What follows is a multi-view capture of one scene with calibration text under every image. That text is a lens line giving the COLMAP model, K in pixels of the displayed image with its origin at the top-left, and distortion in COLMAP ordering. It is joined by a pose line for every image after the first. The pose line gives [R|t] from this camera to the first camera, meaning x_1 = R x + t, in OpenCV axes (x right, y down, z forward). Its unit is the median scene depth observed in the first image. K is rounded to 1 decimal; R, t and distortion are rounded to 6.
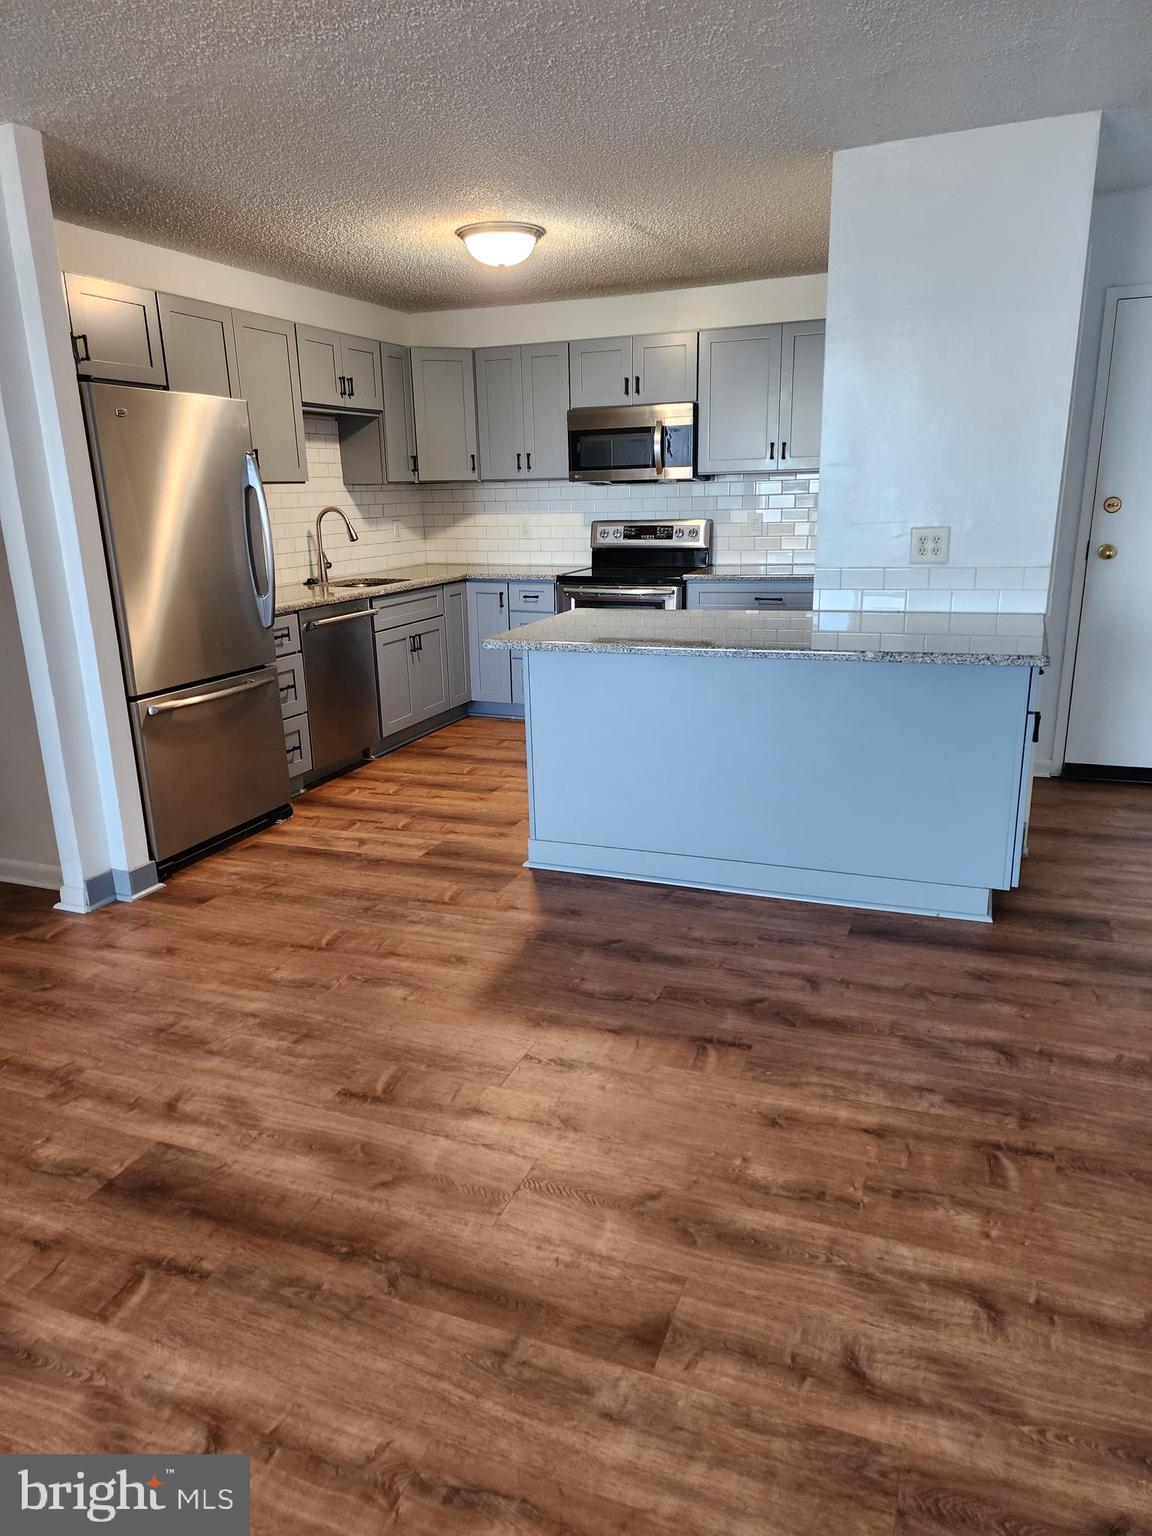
lens RADIAL K [[1022.5, 0, 585.4], [0, 1022.5, 777.7], [0, 0, 1]] dist [0.029470, -0.040225]
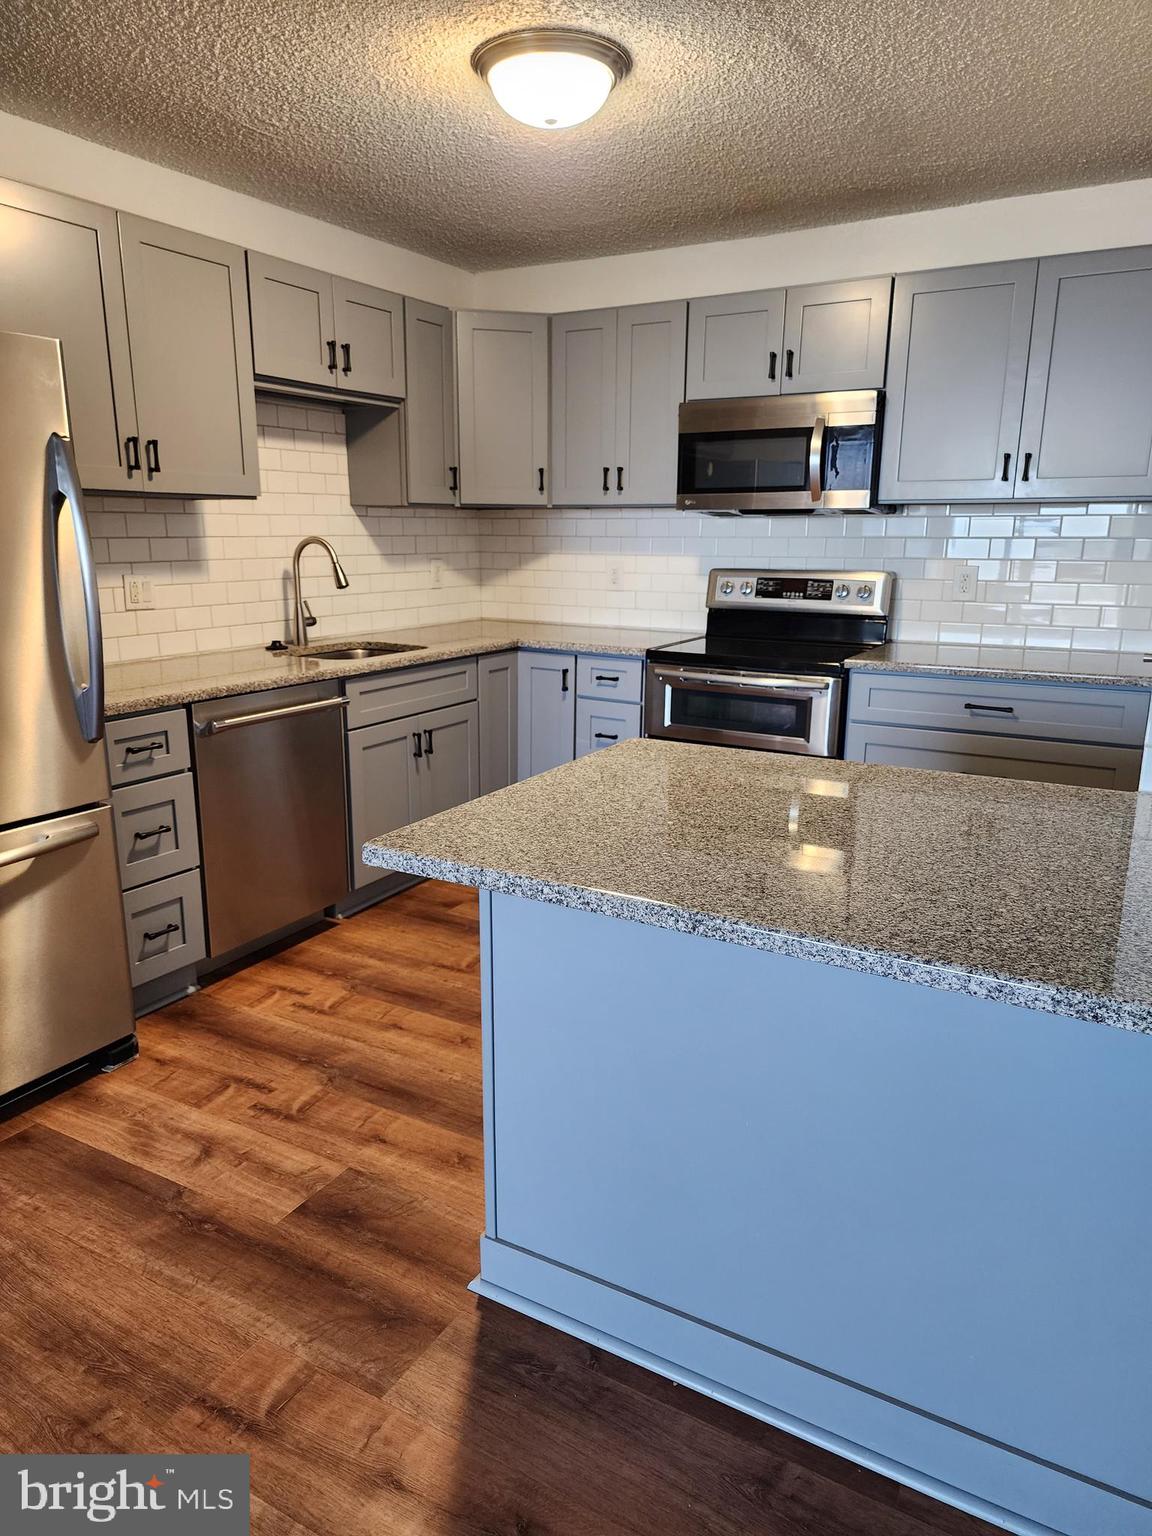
lens RADIAL K [[1022.5, 0, 569.6], [0, 1022.5, 771.7], [0, 0, 1]] dist [0.029470, -0.040225]
pose [[0.986100, 0.064194, -0.153254, 0.030251], [-0.070139, 0.996968, -0.033701, -0.097632], [0.150626, 0.043981, 0.987612, 0.361159]]
